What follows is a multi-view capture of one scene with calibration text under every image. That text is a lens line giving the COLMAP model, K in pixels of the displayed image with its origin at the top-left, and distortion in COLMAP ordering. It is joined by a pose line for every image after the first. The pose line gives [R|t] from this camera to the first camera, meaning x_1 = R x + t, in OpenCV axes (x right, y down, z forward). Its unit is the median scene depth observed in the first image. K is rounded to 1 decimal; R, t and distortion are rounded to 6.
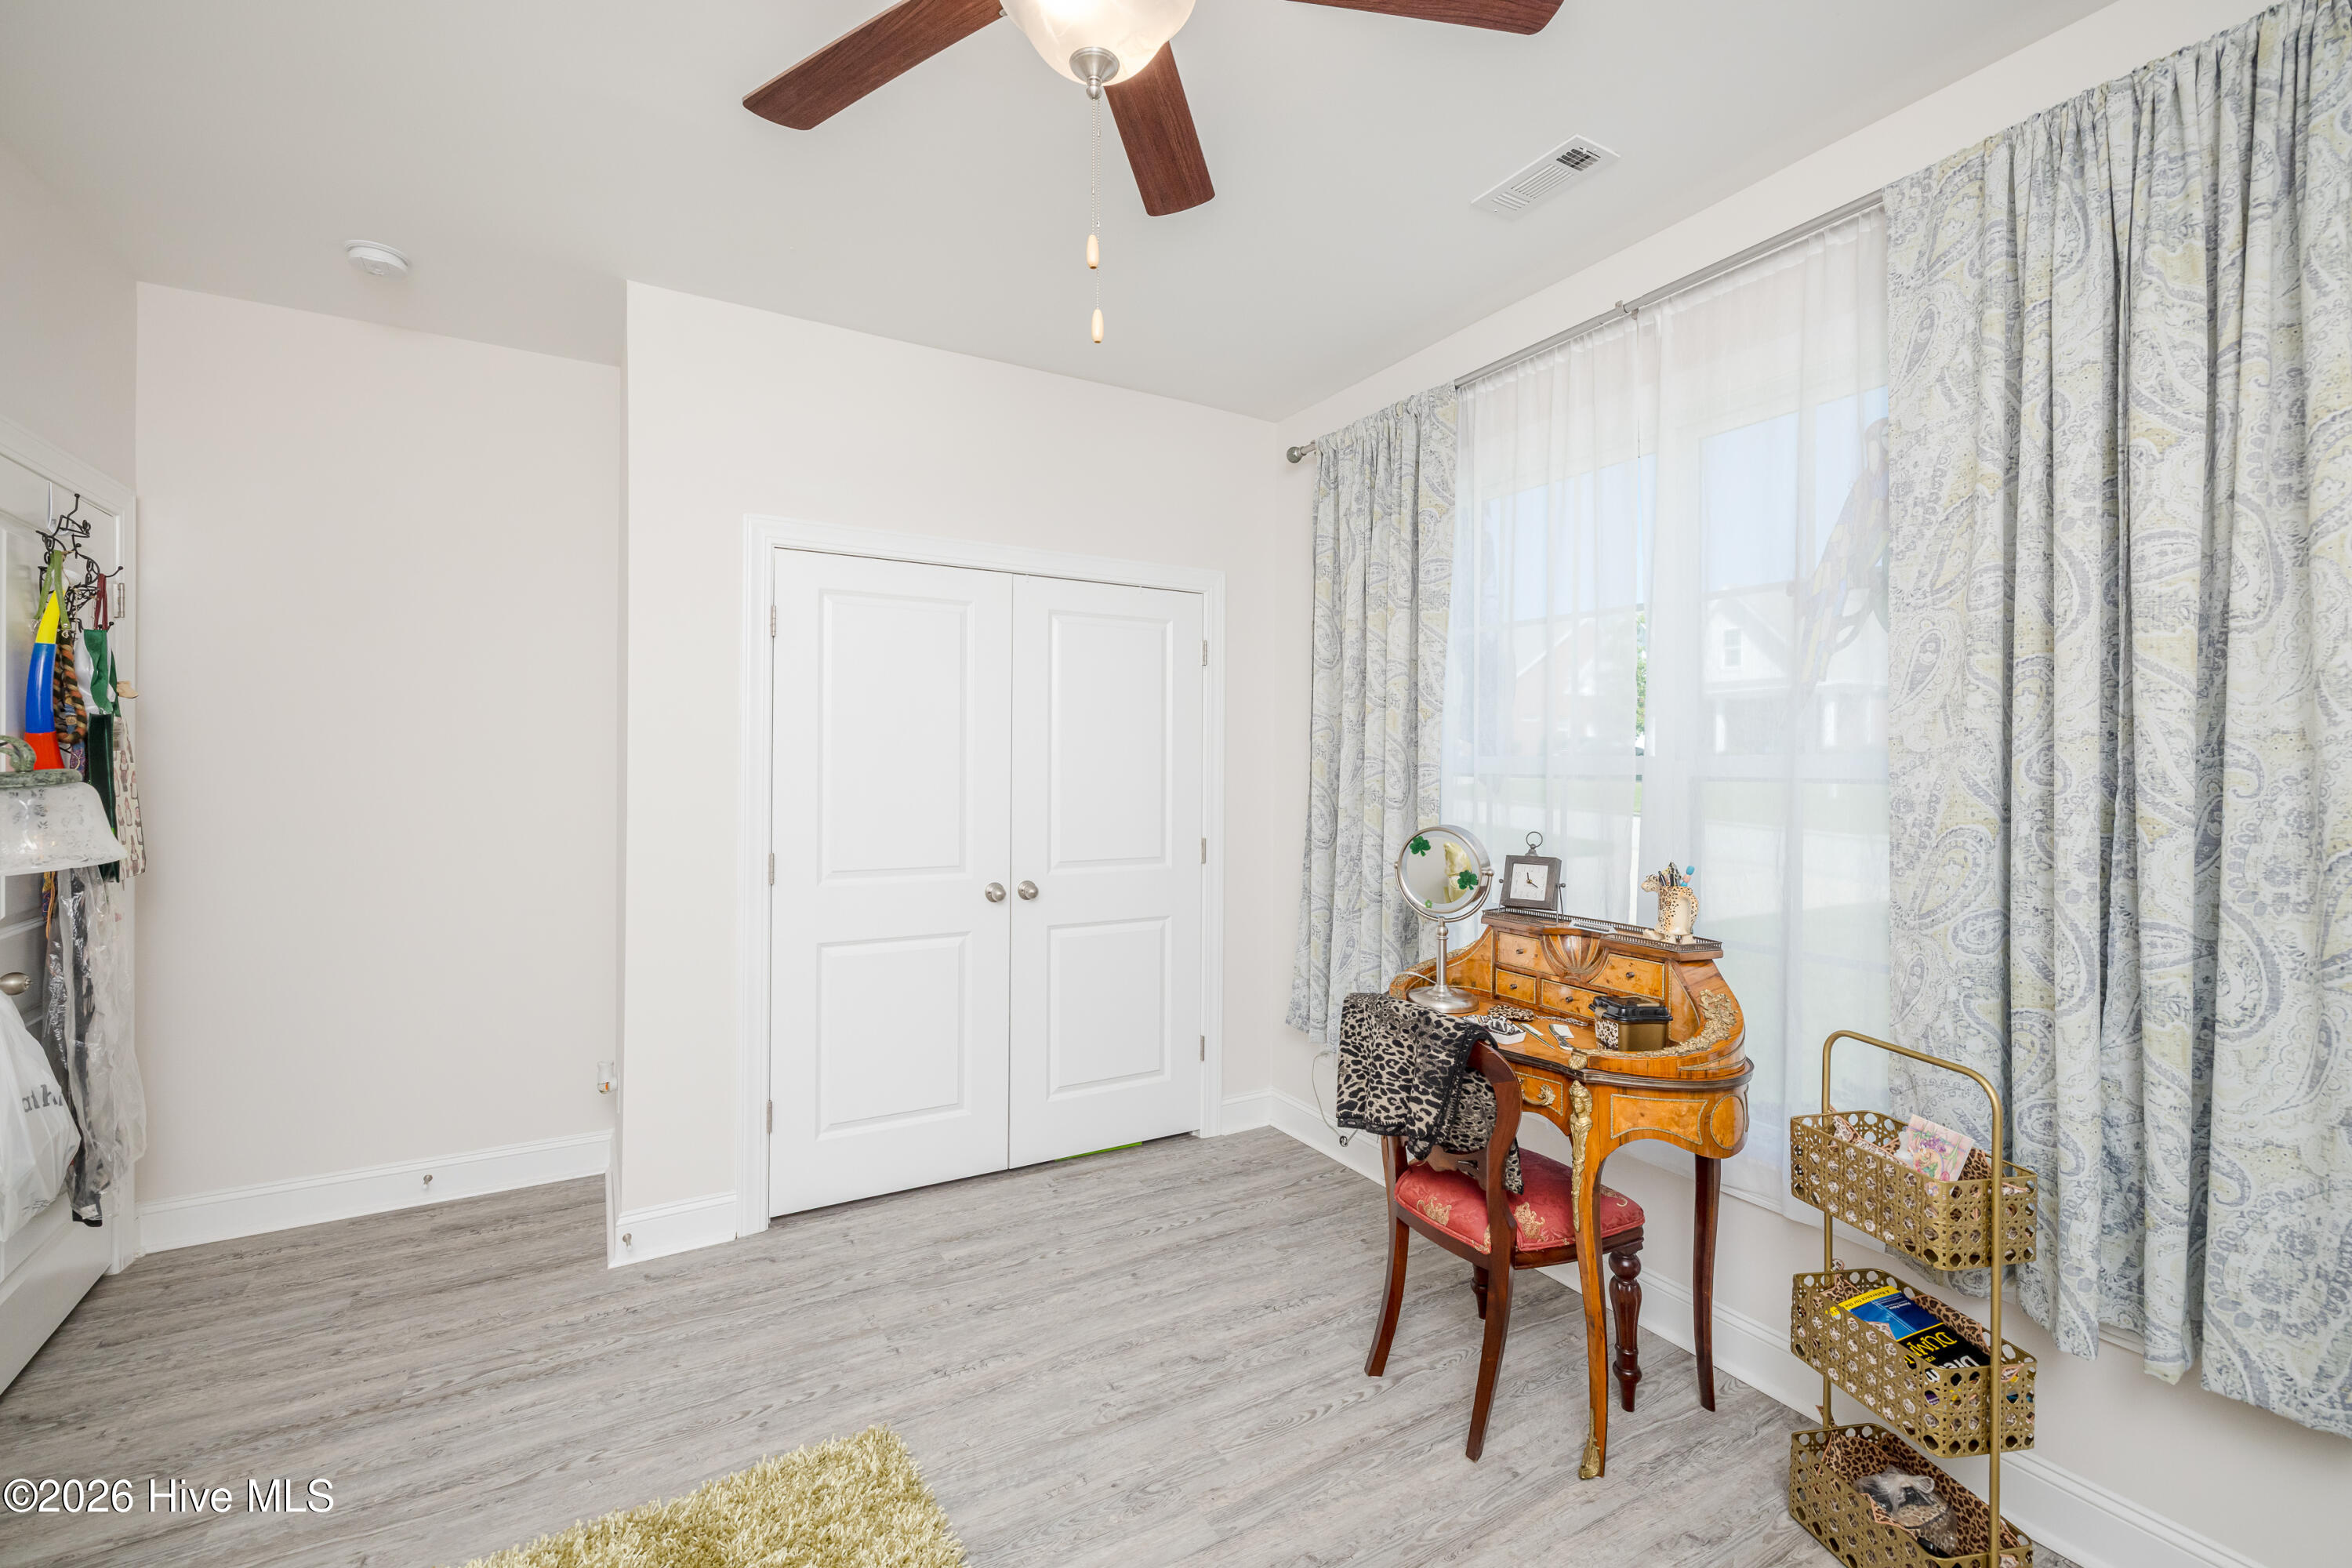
lens RADIAL K [[992.0, 0, 1176.0], [0, 992.0, 784.0], [0, 0, 1]] dist [0.001512, 0.000148]
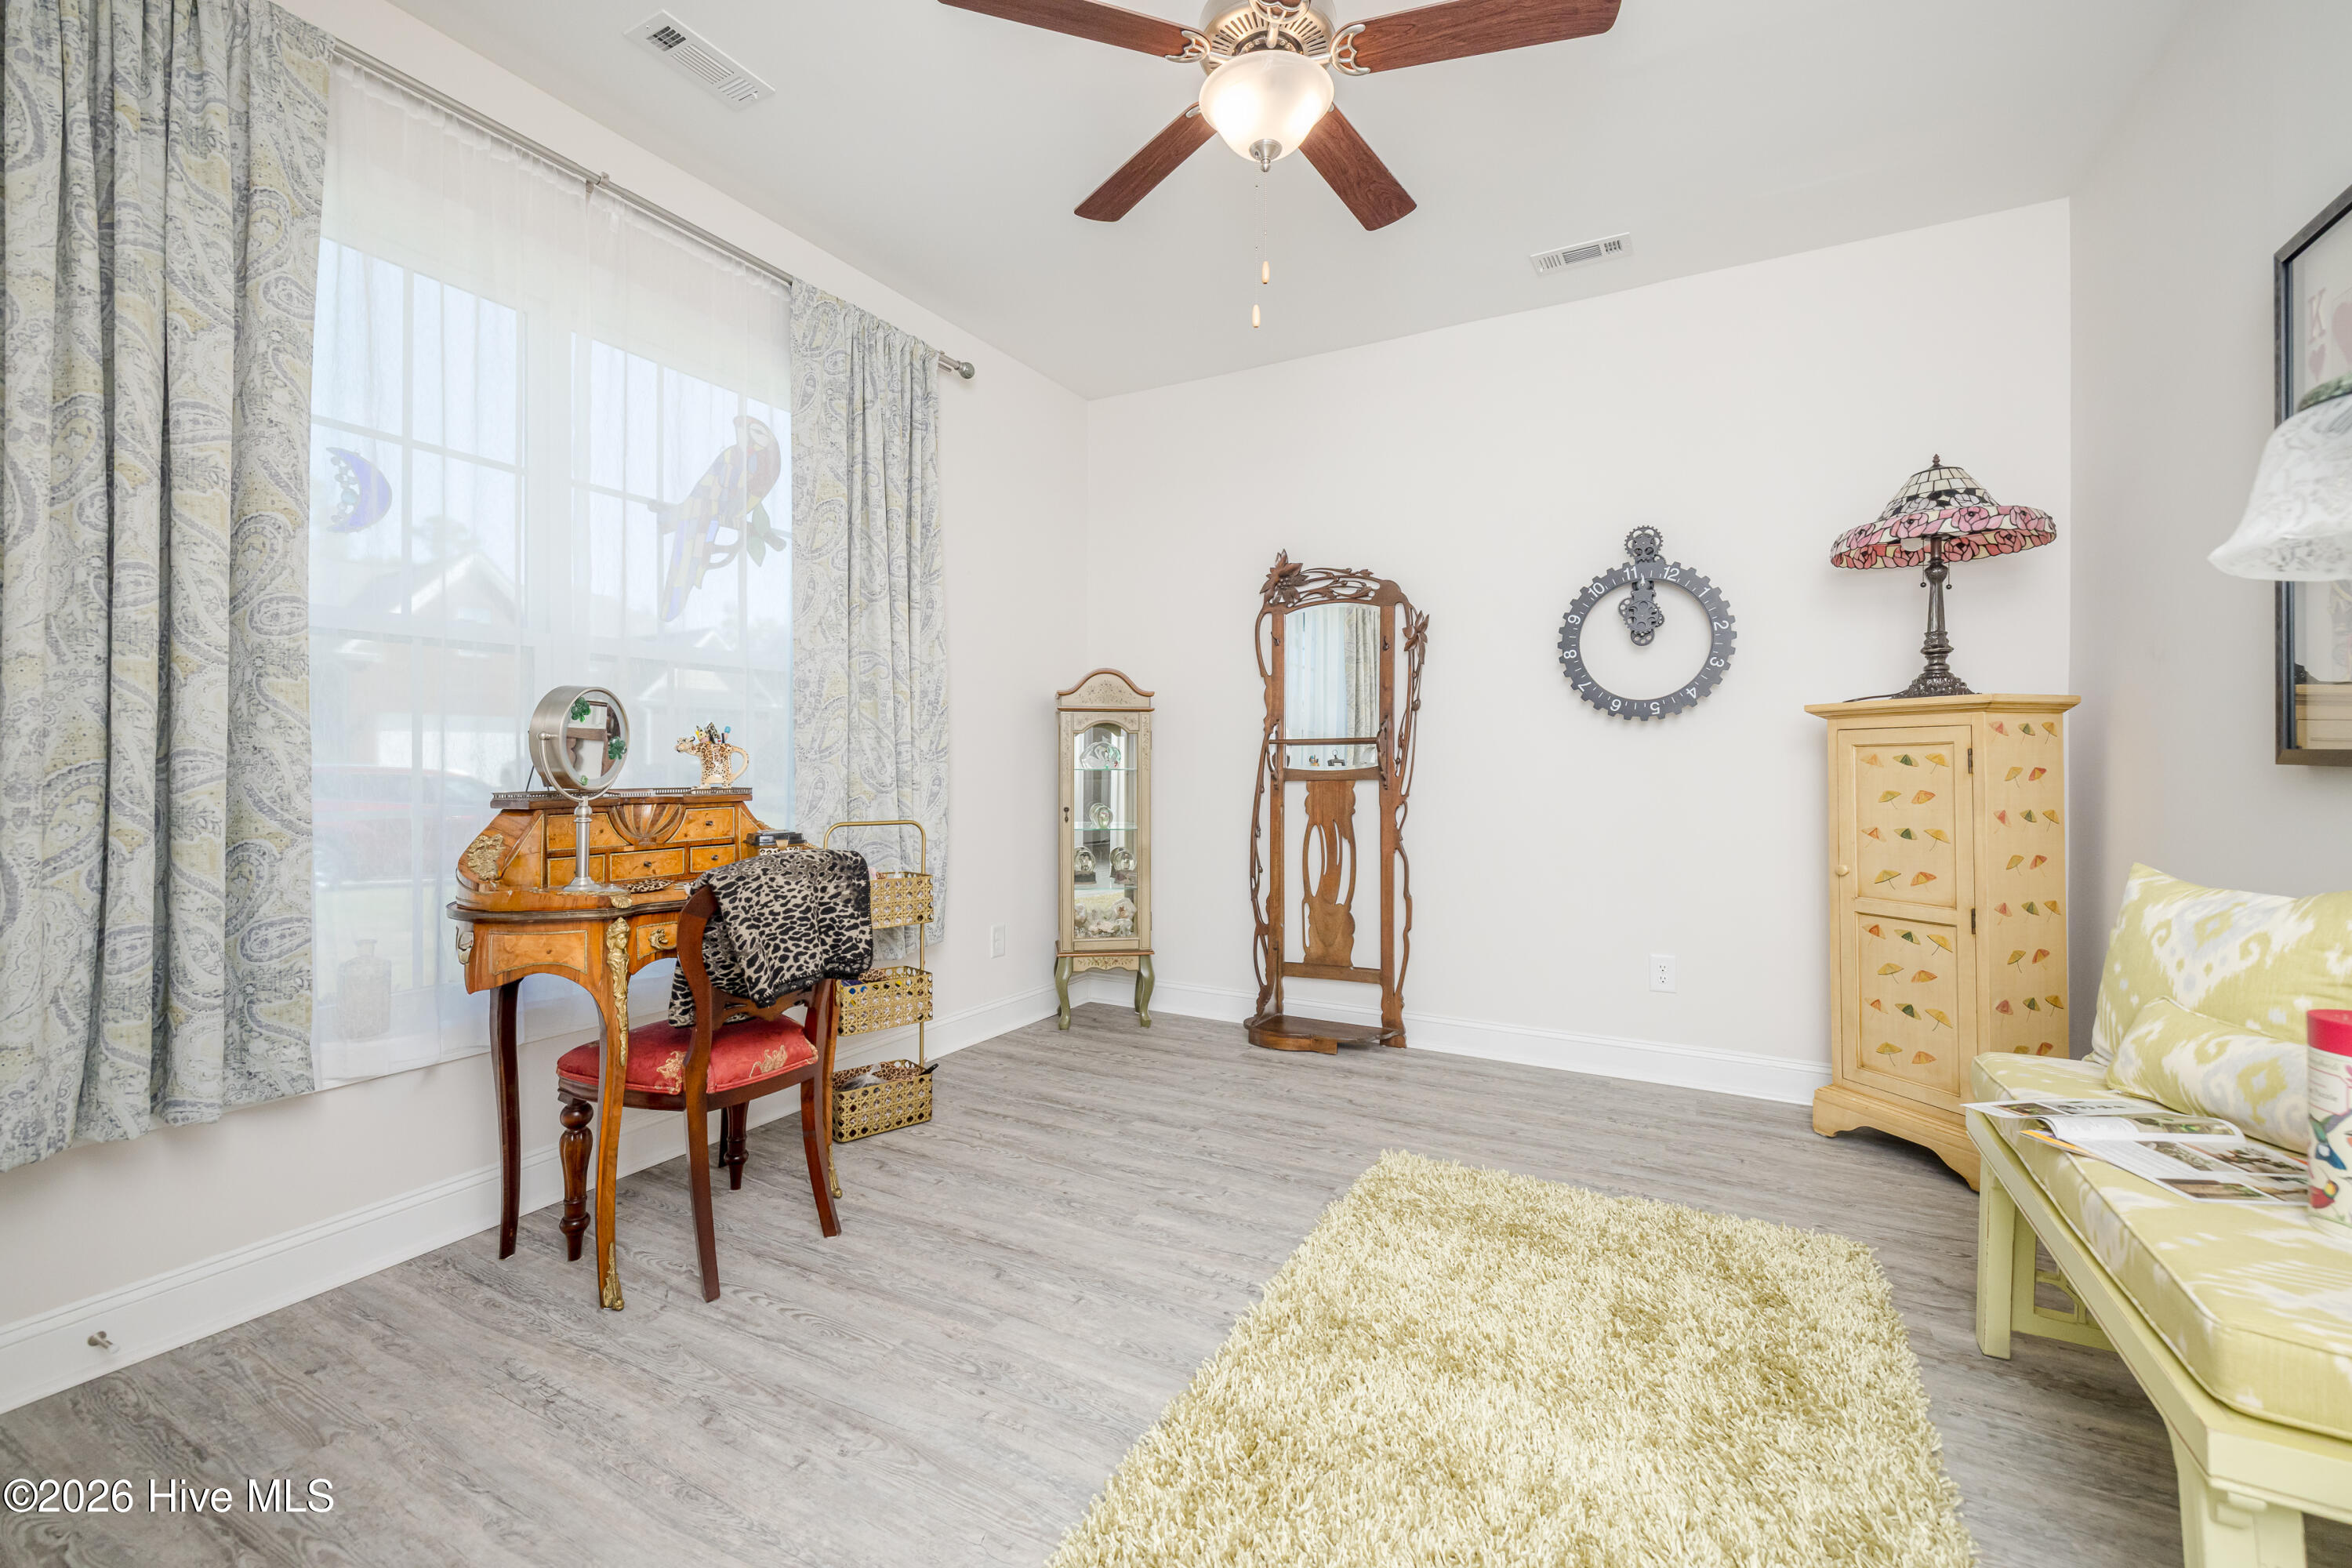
lens RADIAL K [[996.6, 0, 1169.0], [0, 996.6, 758.5], [0, 0, 1]] dist [0.006069, -0.000127]
pose [[-0.516924, -0.009369, 0.855980, -0.818440], [0.001172, 0.999931, 0.011652, 0.109921], [-0.856030, 0.007027, -0.516878, 1.175727]]
